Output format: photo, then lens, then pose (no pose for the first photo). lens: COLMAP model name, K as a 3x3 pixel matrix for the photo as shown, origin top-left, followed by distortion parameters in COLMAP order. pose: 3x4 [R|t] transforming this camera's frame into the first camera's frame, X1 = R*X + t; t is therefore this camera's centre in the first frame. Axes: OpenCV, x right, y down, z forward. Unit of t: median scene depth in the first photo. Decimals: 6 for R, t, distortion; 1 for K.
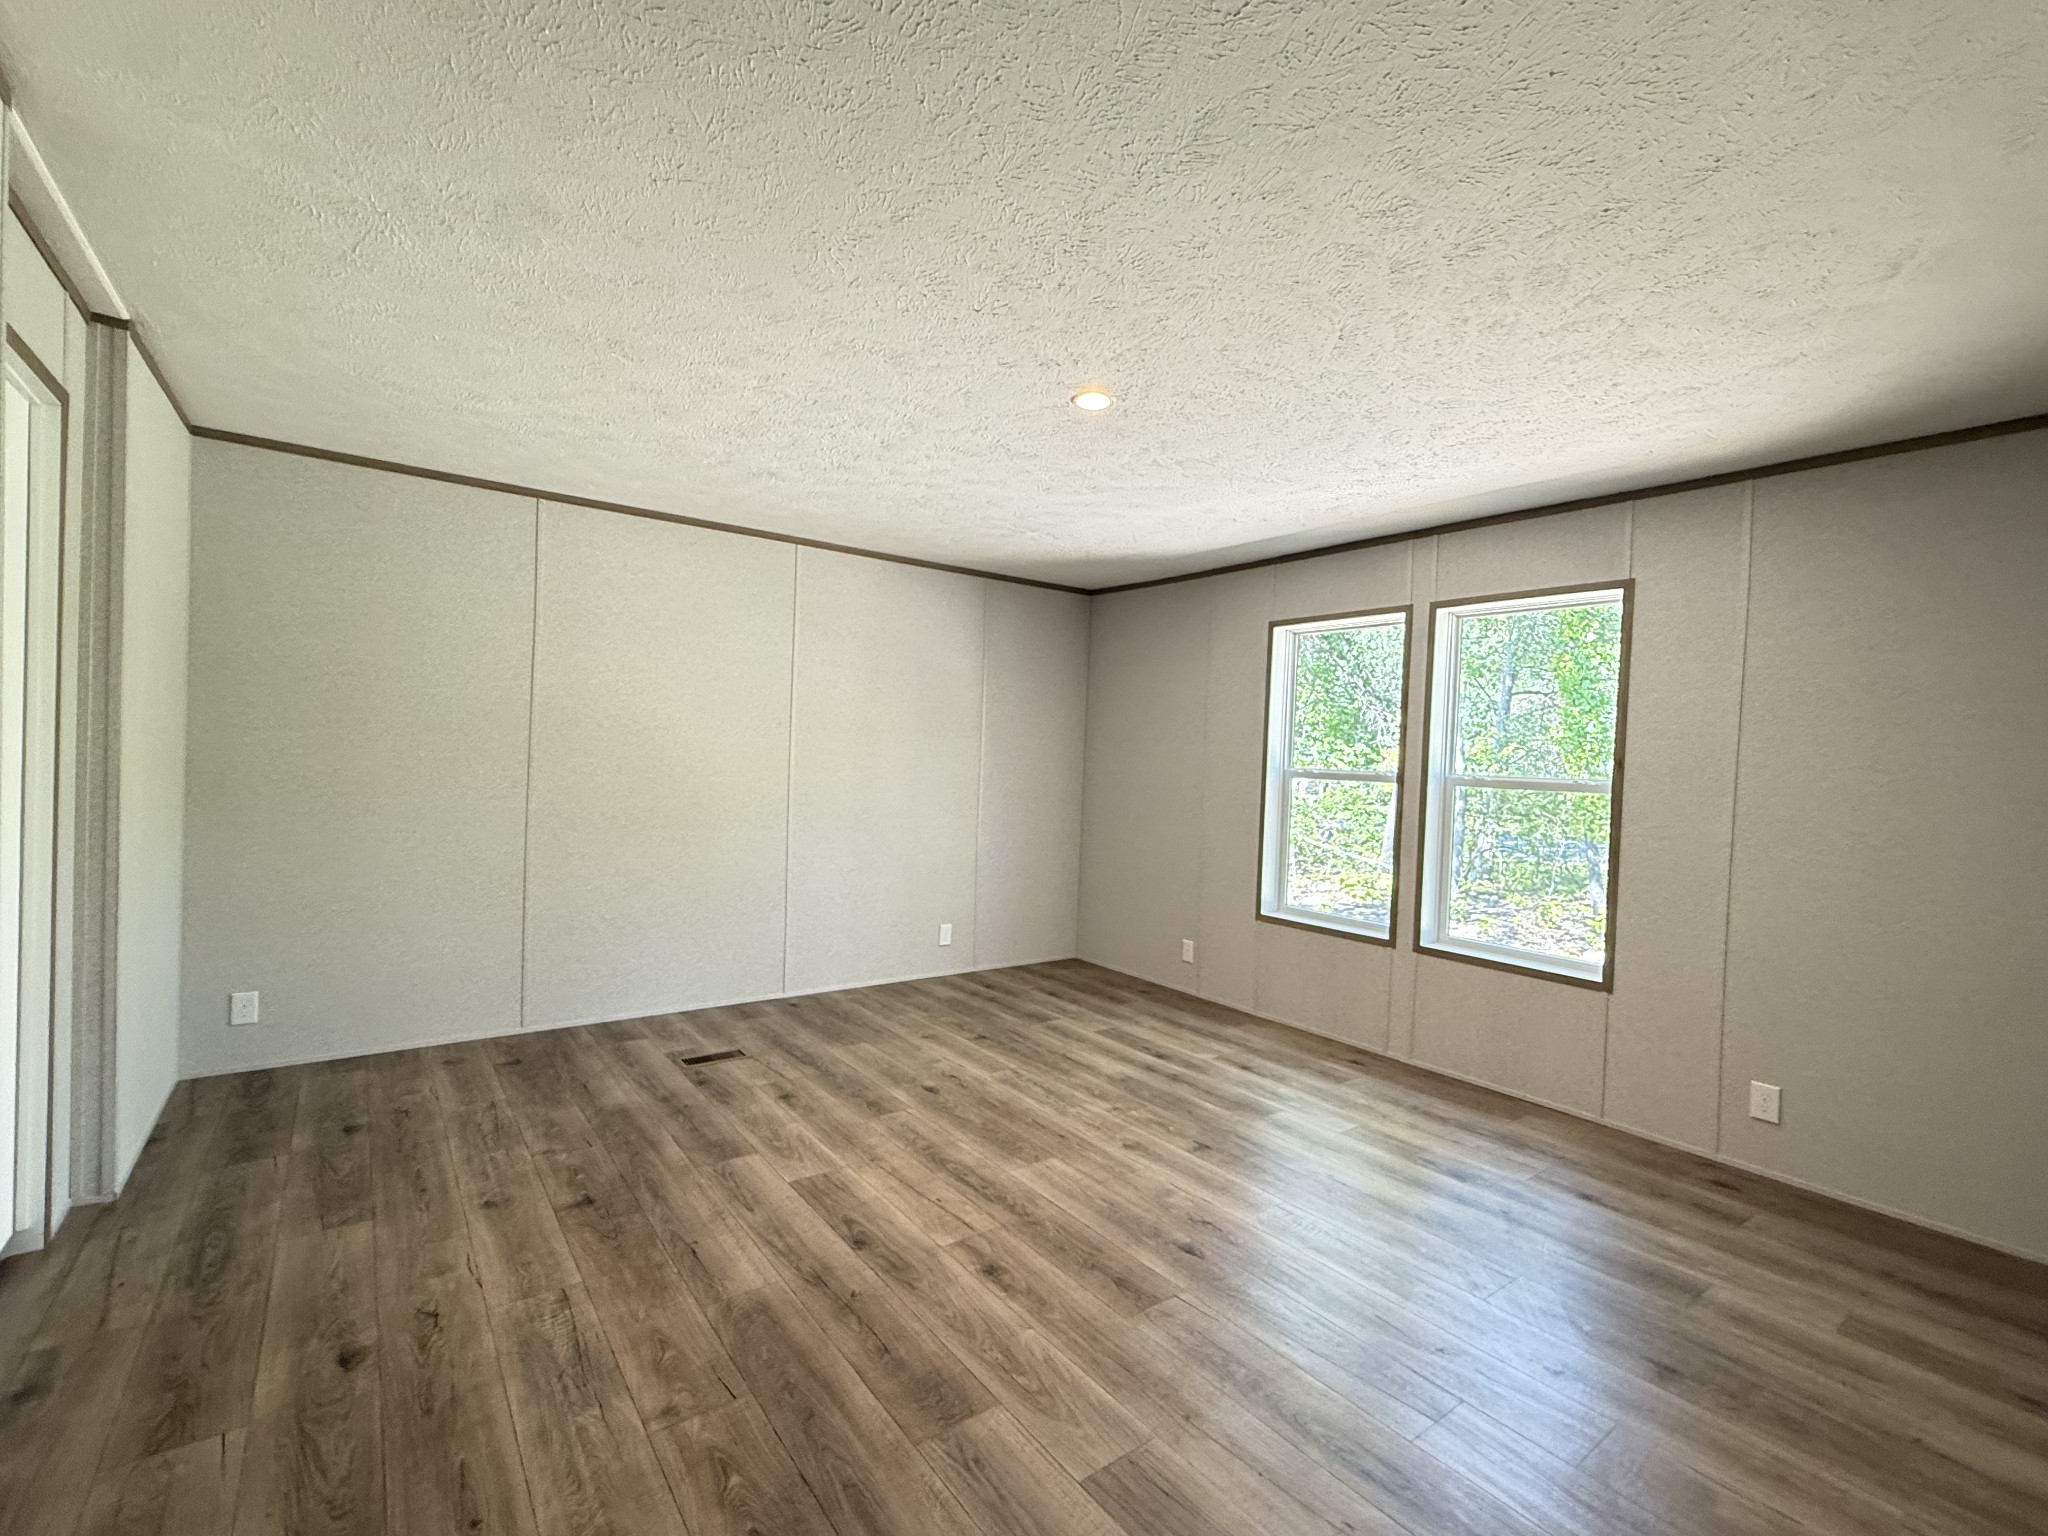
lens RADIAL K [[884.7, 0, 1019.9], [0, 884.7, 777.8], [0, 0, 1]] dist [0.003844, 0.000597]
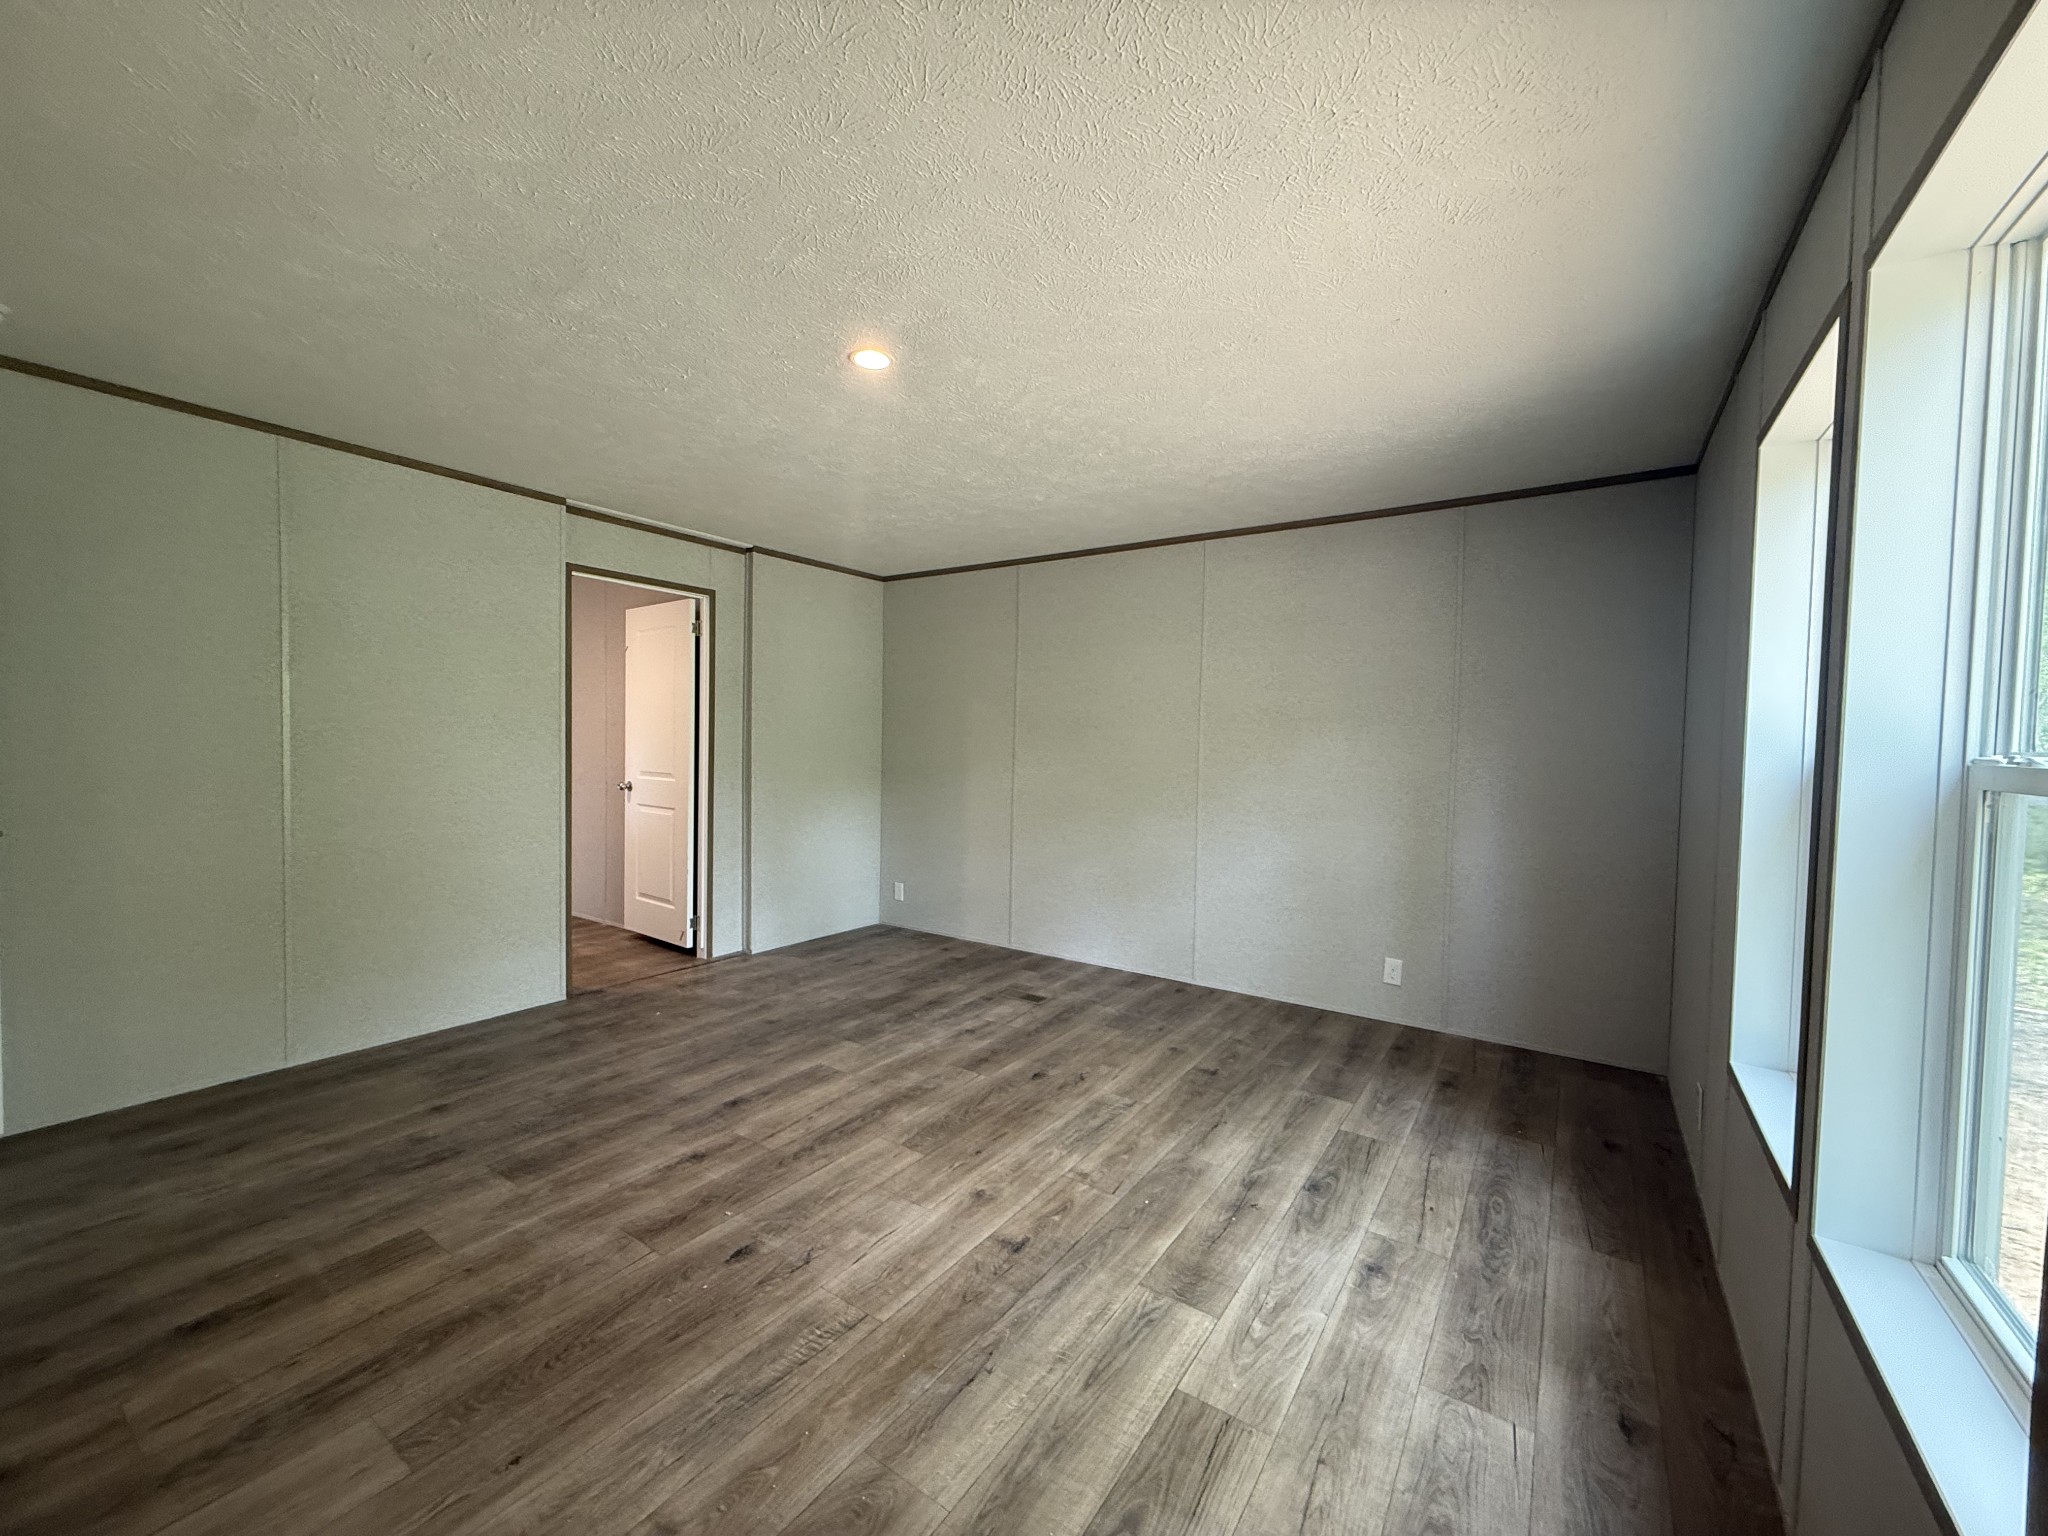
lens RADIAL K [[794.3, 0, 997.8], [0, 794.3, 759.9], [0, 0, 1]] dist [-0.003759, -0.001259]
pose [[0.329755, -0.012518, -0.943983, 0.859492], [-0.027574, 0.999358, -0.022885, 0.029002], [0.943664, 0.033576, 0.329198, 0.785494]]
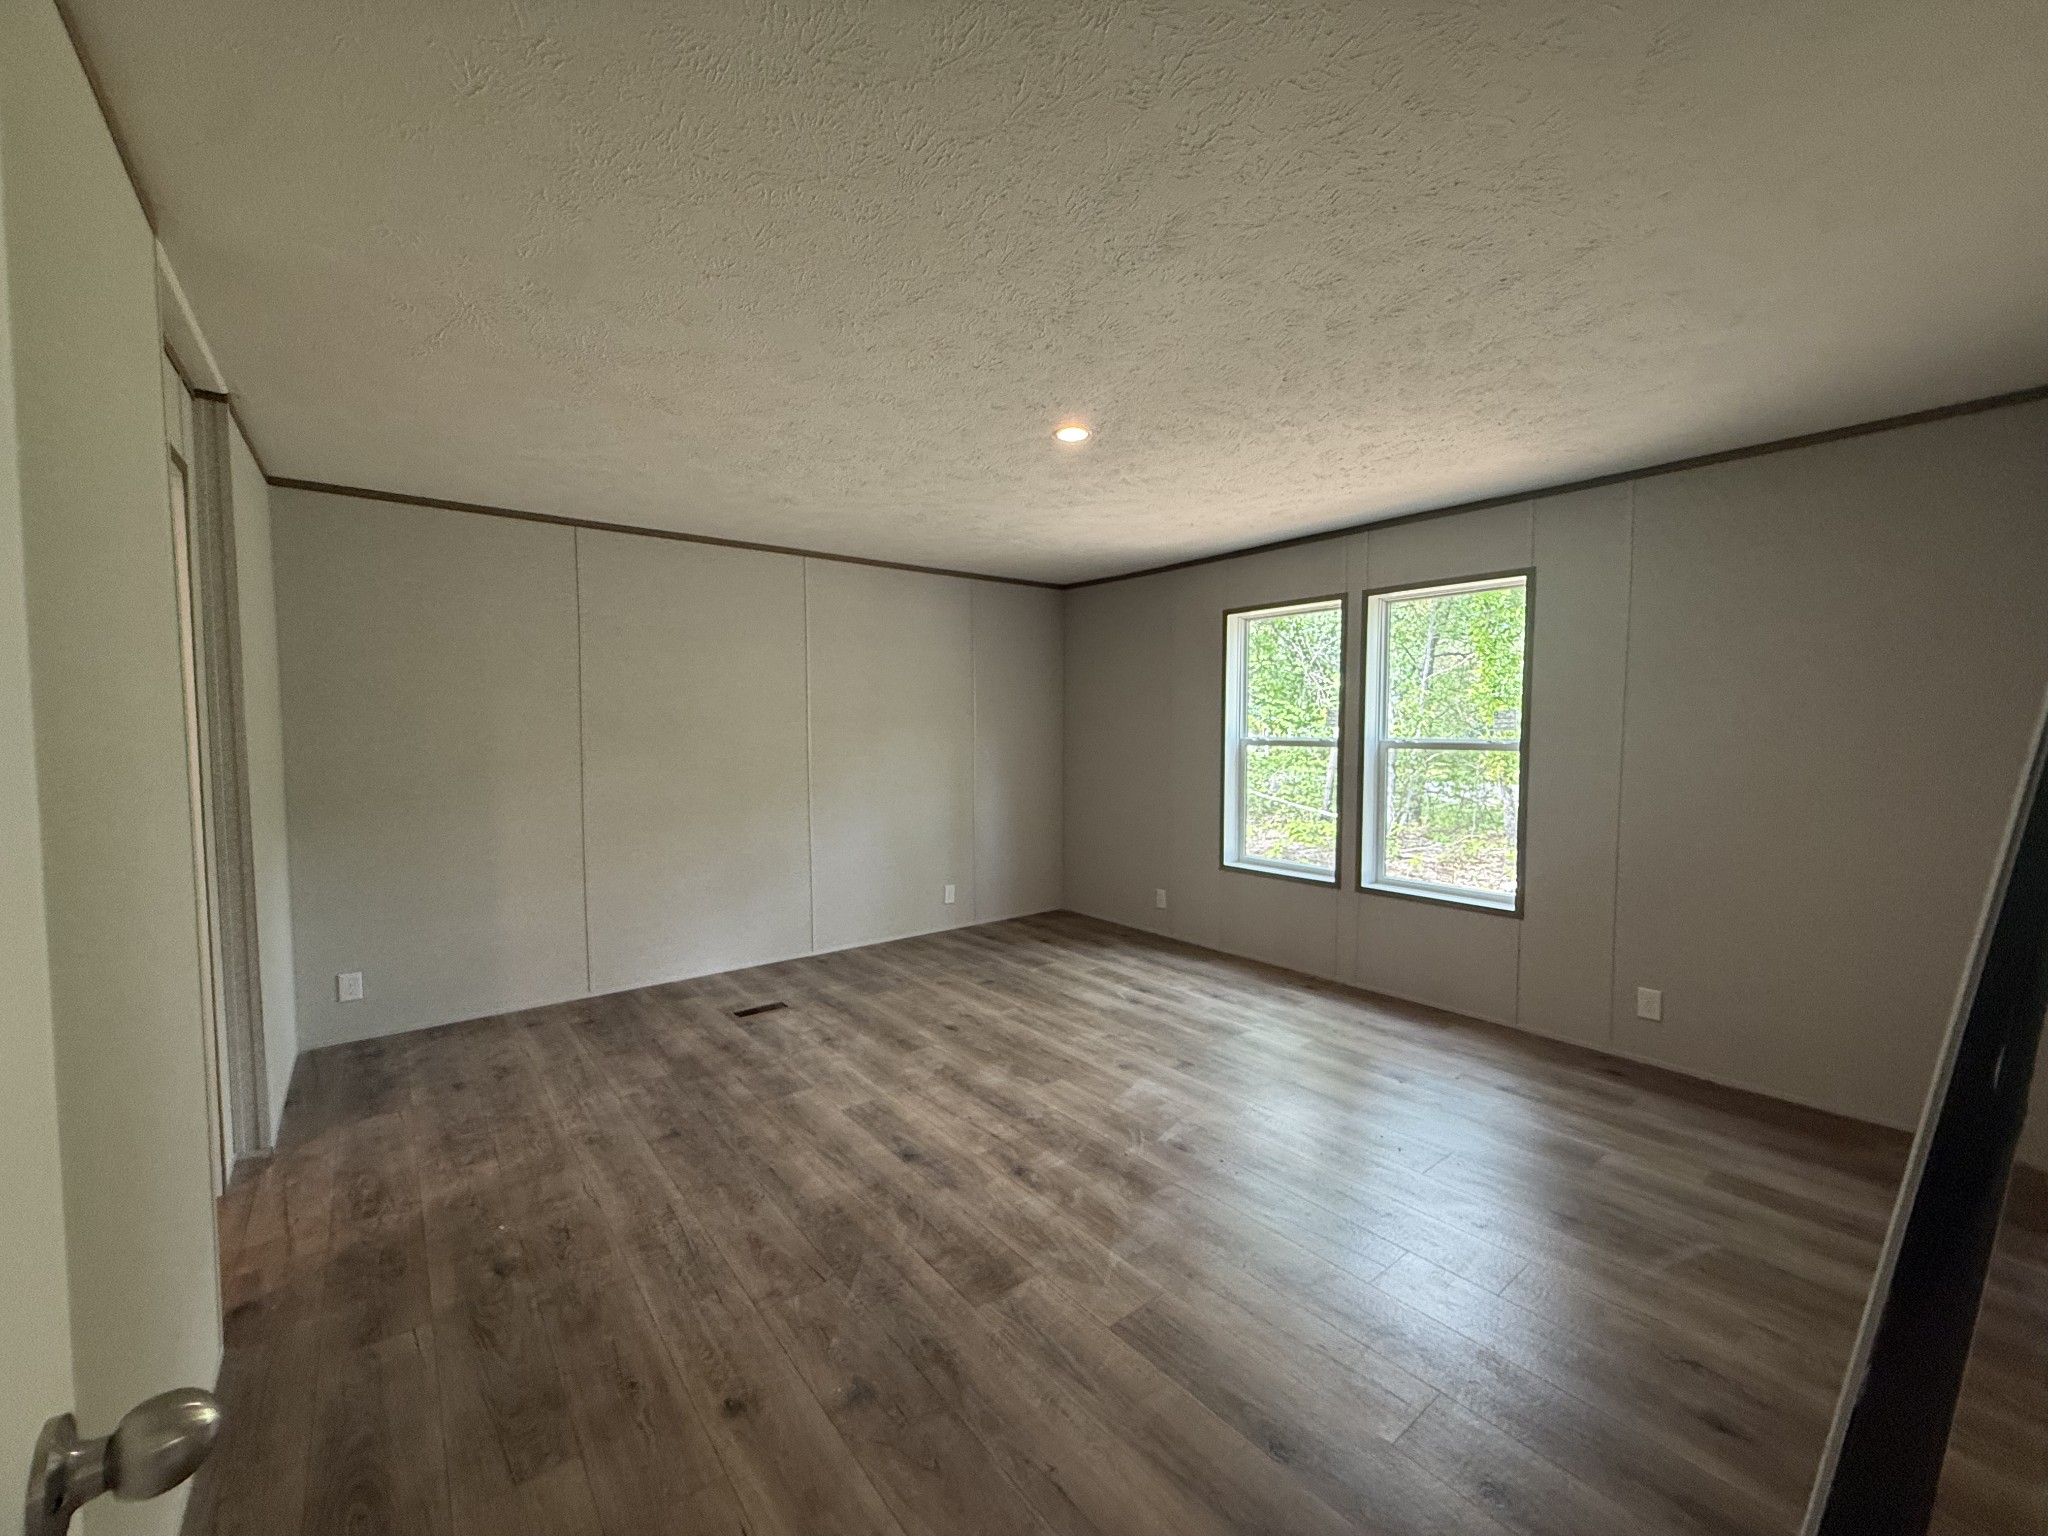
lens RADIAL K [[802.7, 0, 1013.5], [0, 802.7, 776.7], [0, 0, 1]] dist [0.005705, -0.000122]
pose [[0.998863, -0.042003, 0.022544, -0.034121], [0.041116, 0.998413, 0.038471, -0.020252], [-0.024124, -0.037500, 0.999005, -0.061113]]
